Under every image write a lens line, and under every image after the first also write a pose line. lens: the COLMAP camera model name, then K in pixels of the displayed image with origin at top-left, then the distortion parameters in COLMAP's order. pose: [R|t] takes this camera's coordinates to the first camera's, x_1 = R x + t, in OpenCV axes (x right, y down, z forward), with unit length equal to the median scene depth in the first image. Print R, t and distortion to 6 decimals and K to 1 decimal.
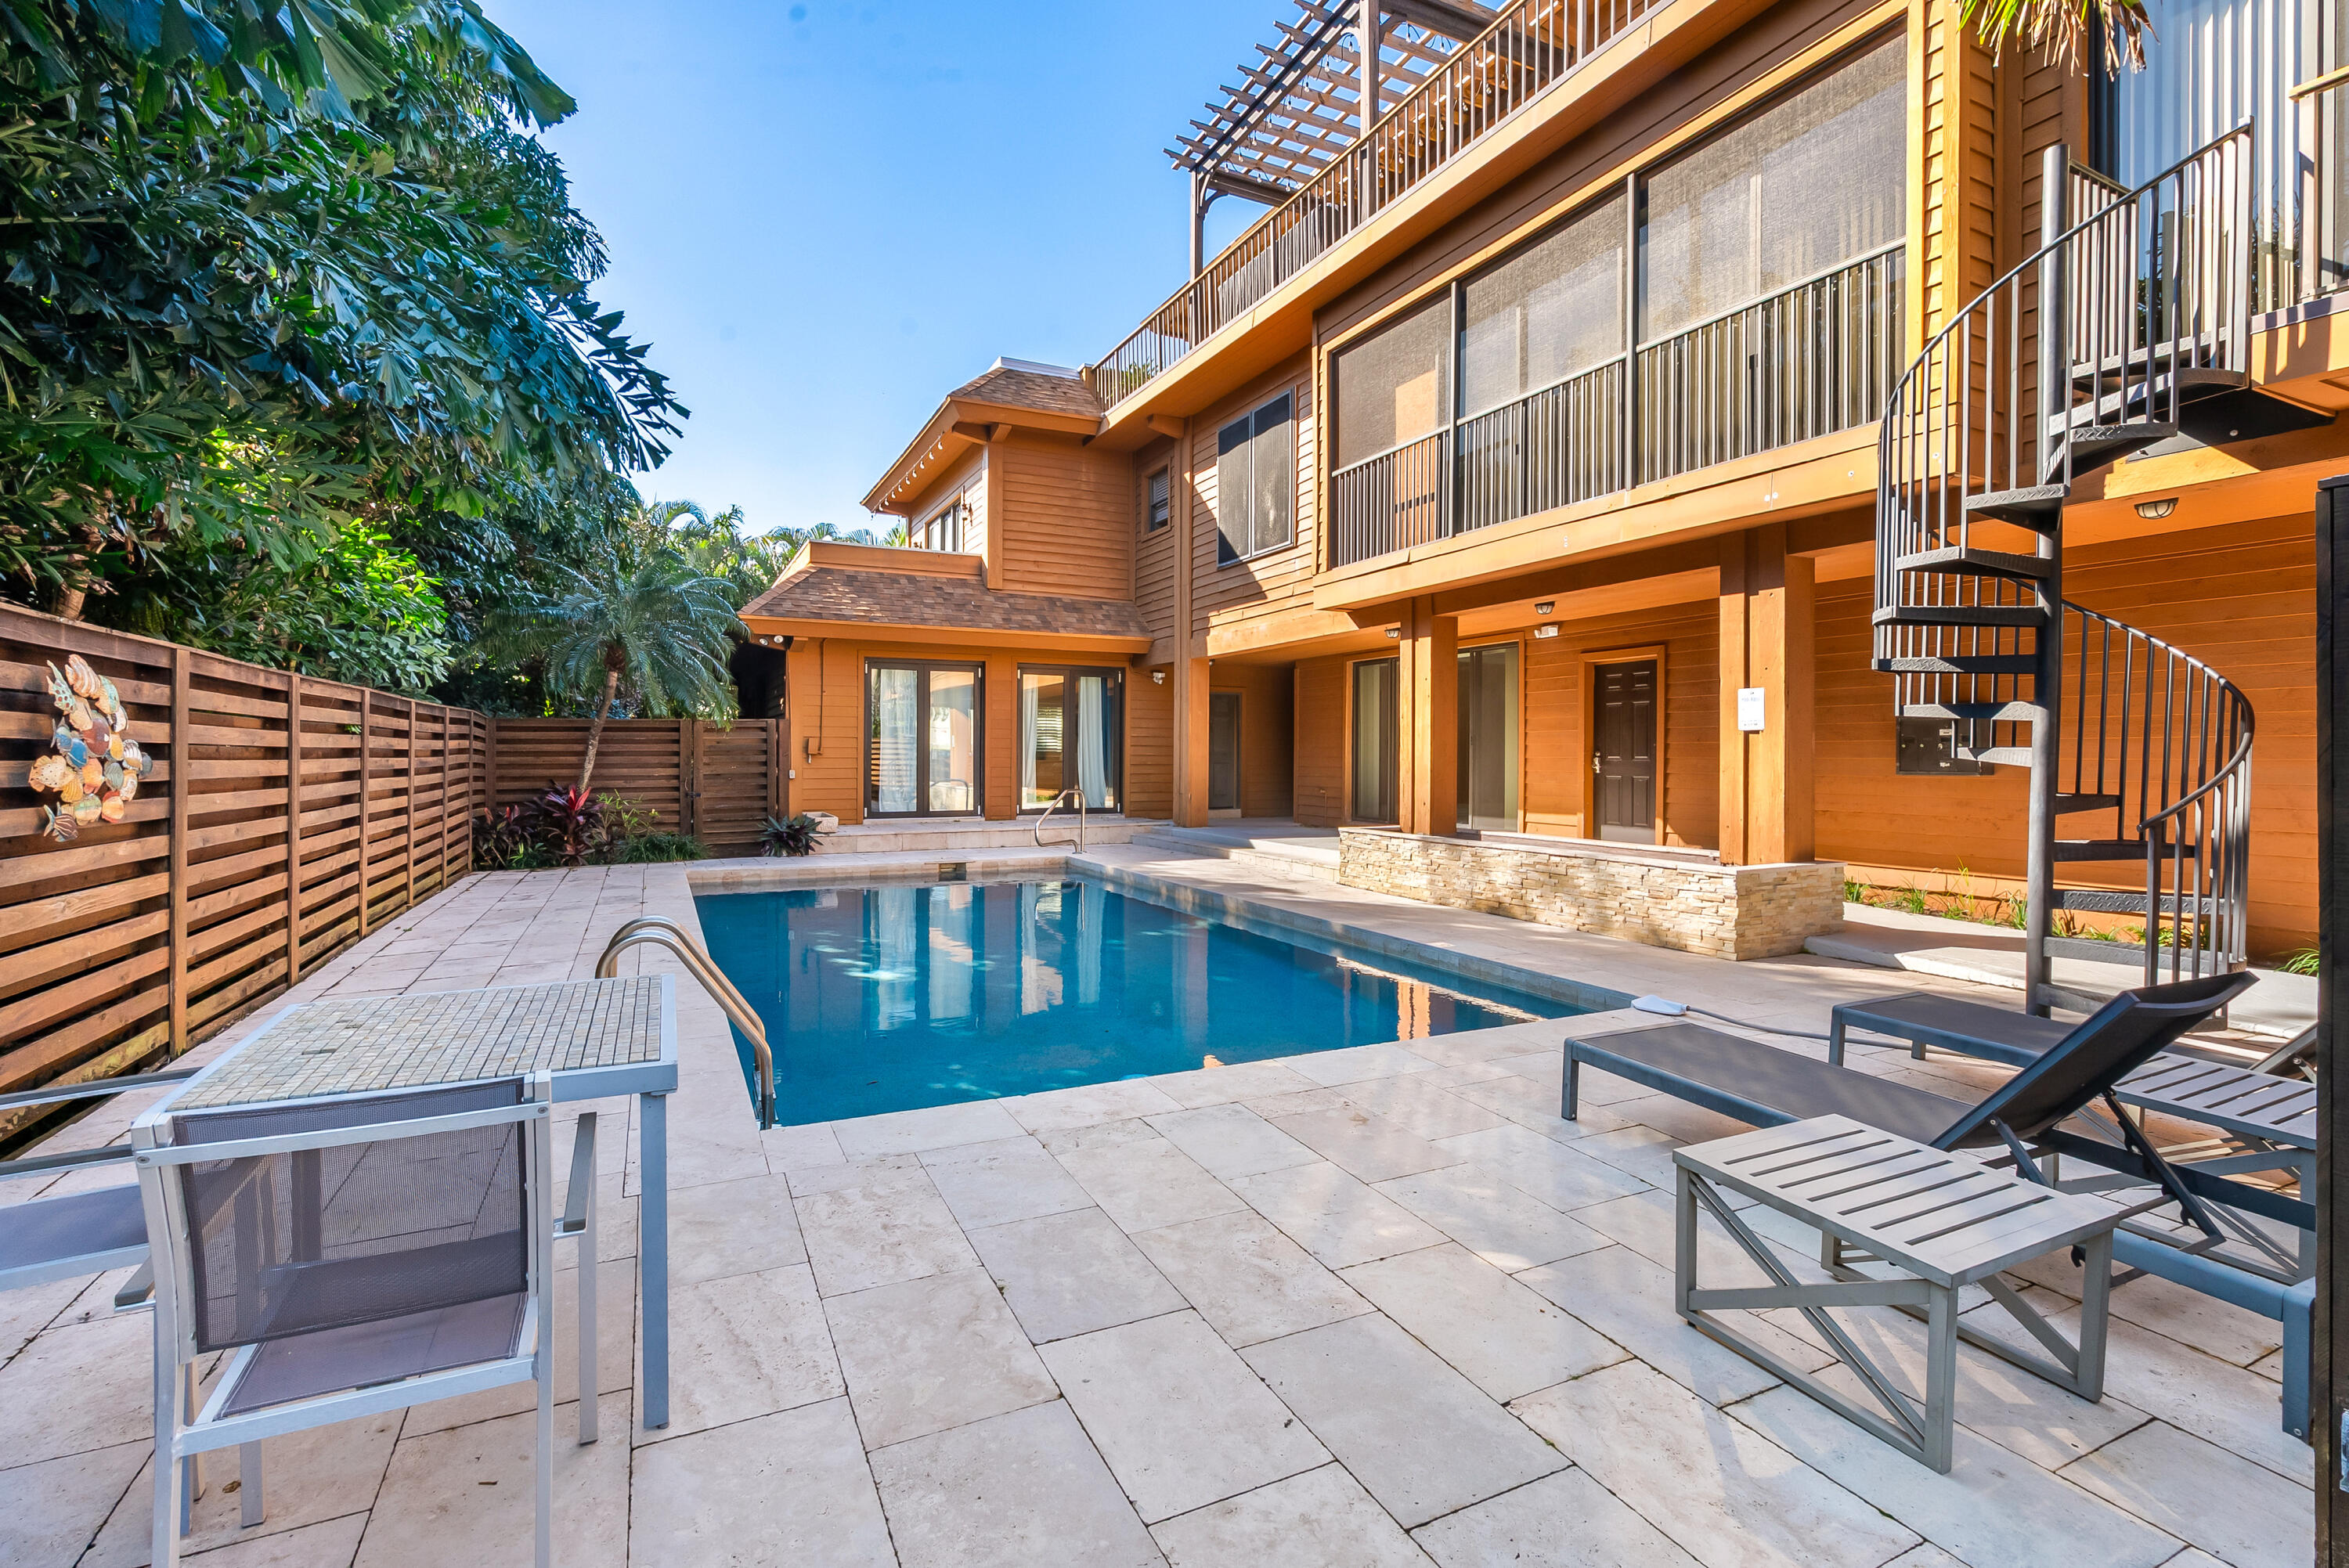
lens RADIAL K [[1073.6, 0, 1177.3], [0, 1073.6, 765.8], [0, 0, 1]] dist [-0.005450, 0.003082]
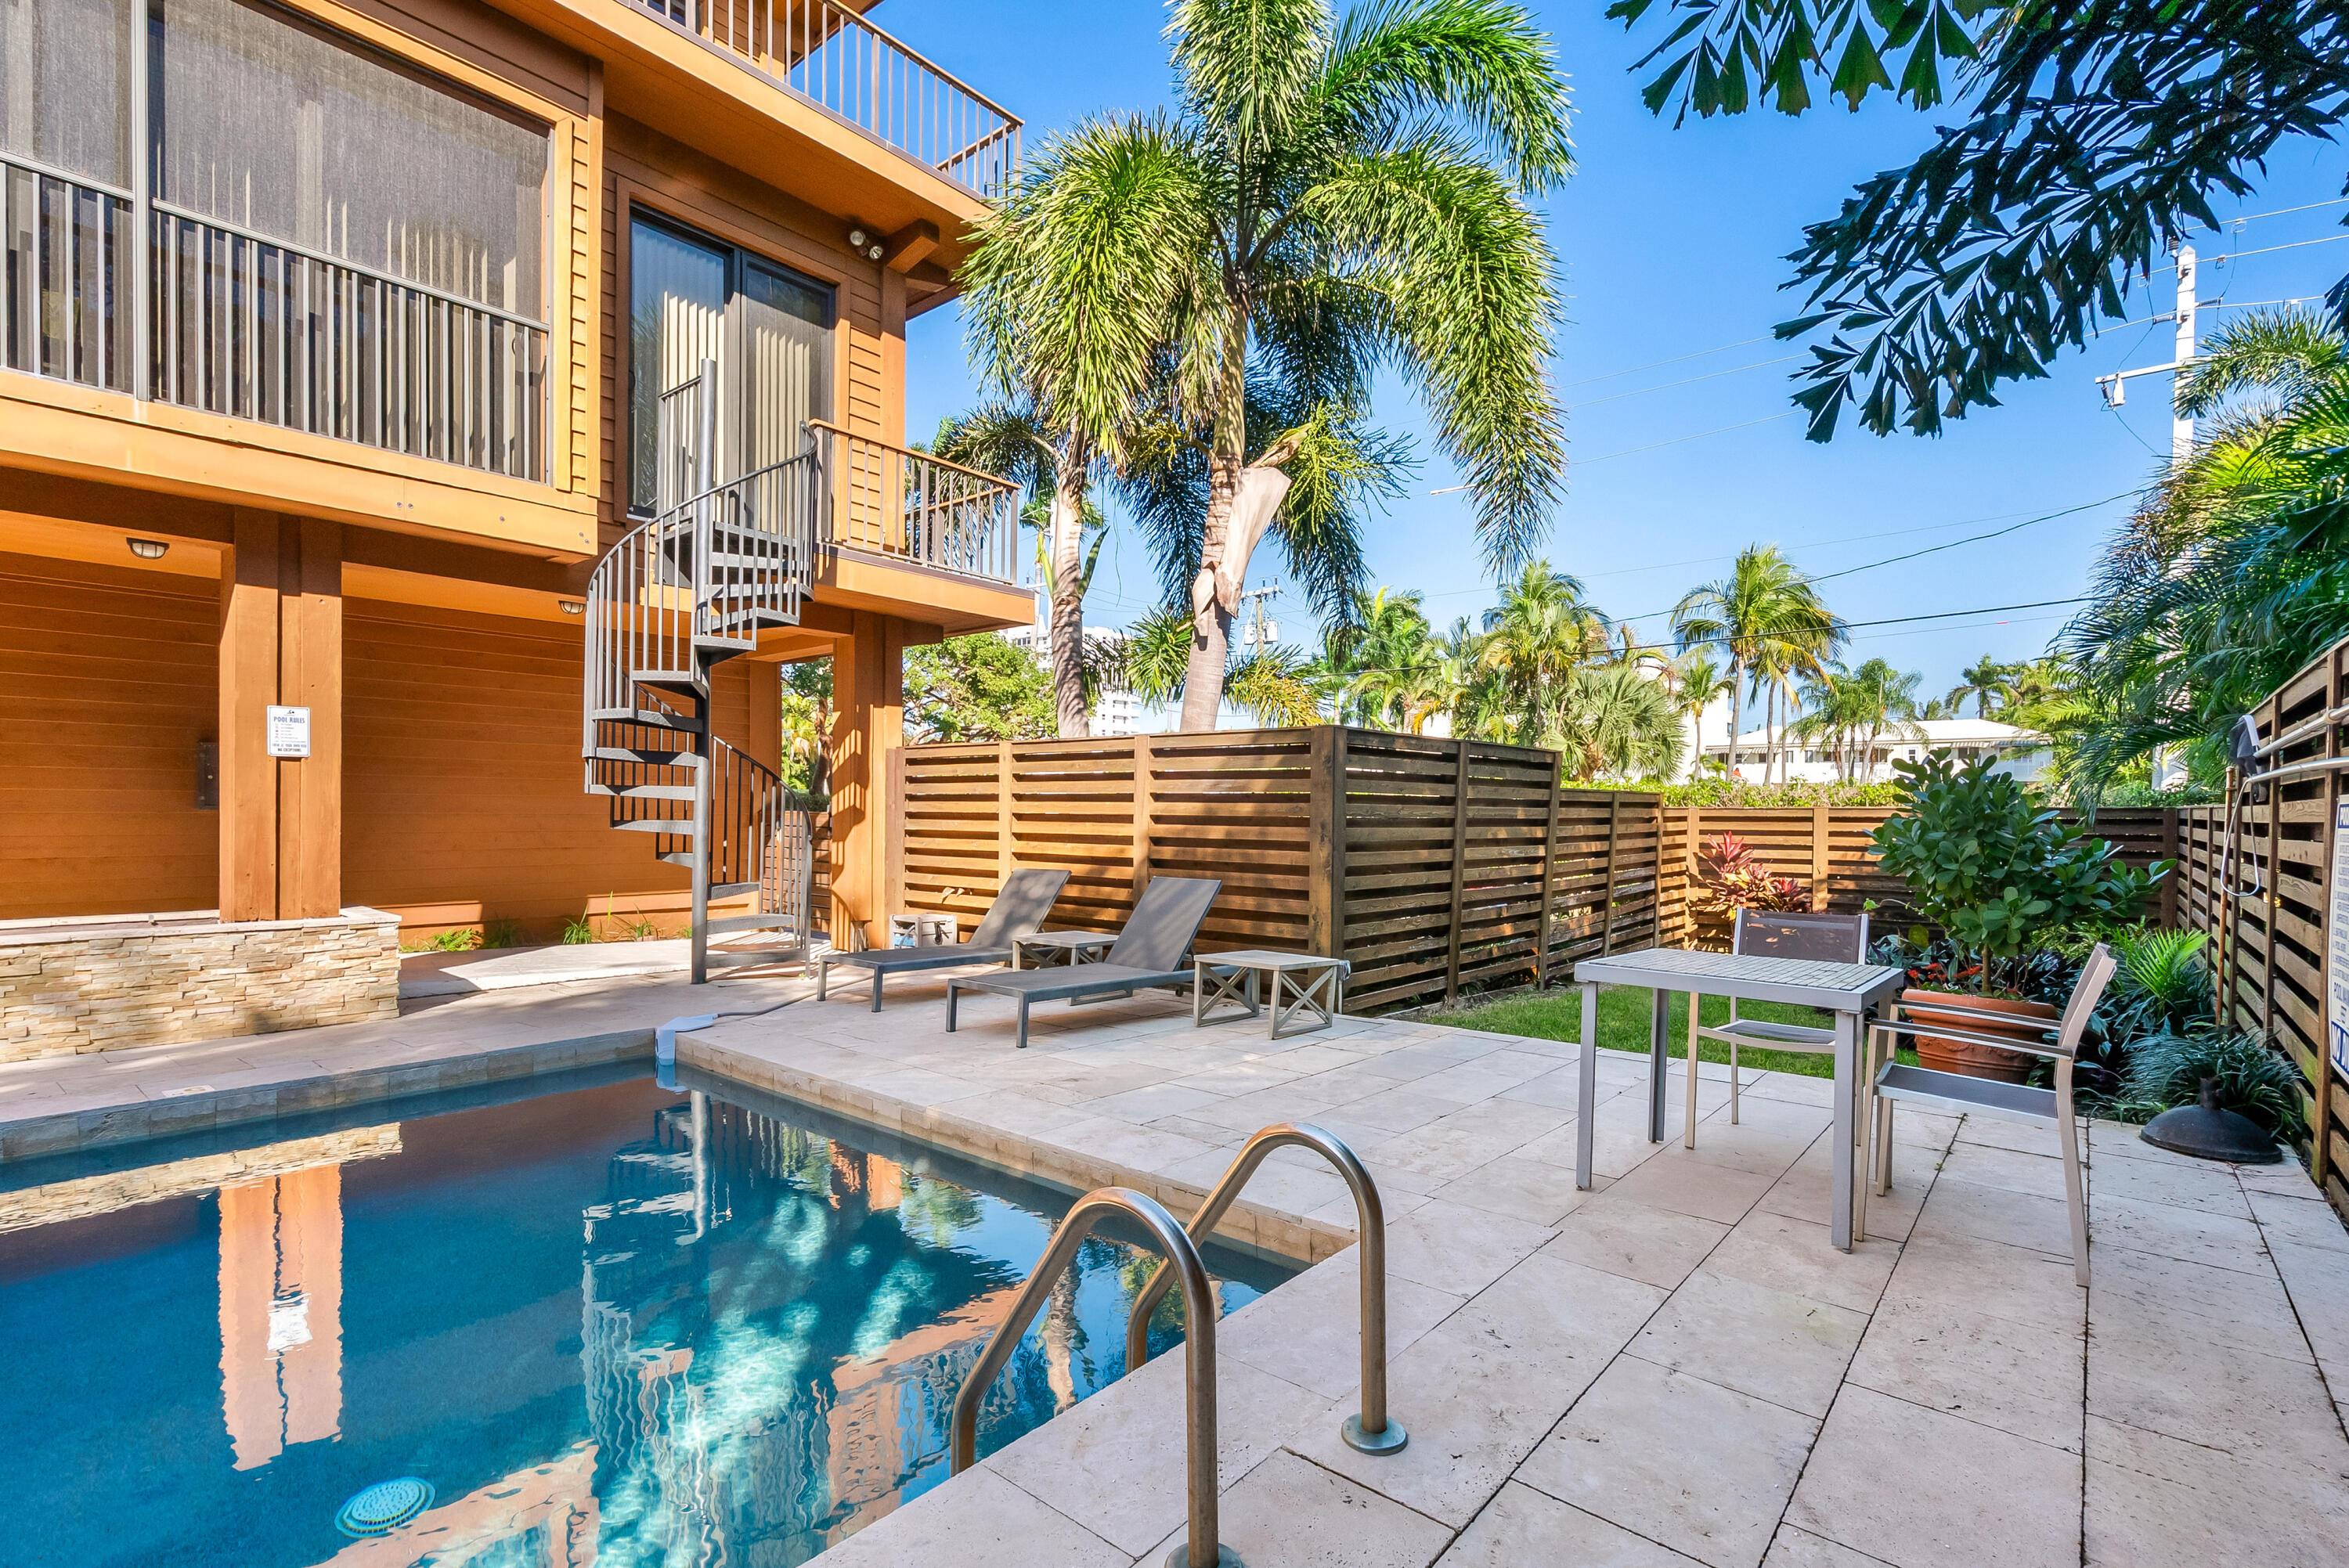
lens RADIAL K [[1073.6, 0, 1197.9], [0, 1073.6, 830.6], [0, 0, 1]] dist [-0.005450, 0.003082]
pose [[-0.411463, -0.024436, 0.911099, -0.996482], [0.000010, 0.999640, 0.026816, 0.003731], [-0.911427, 0.011043, -0.411314, 1.338999]]
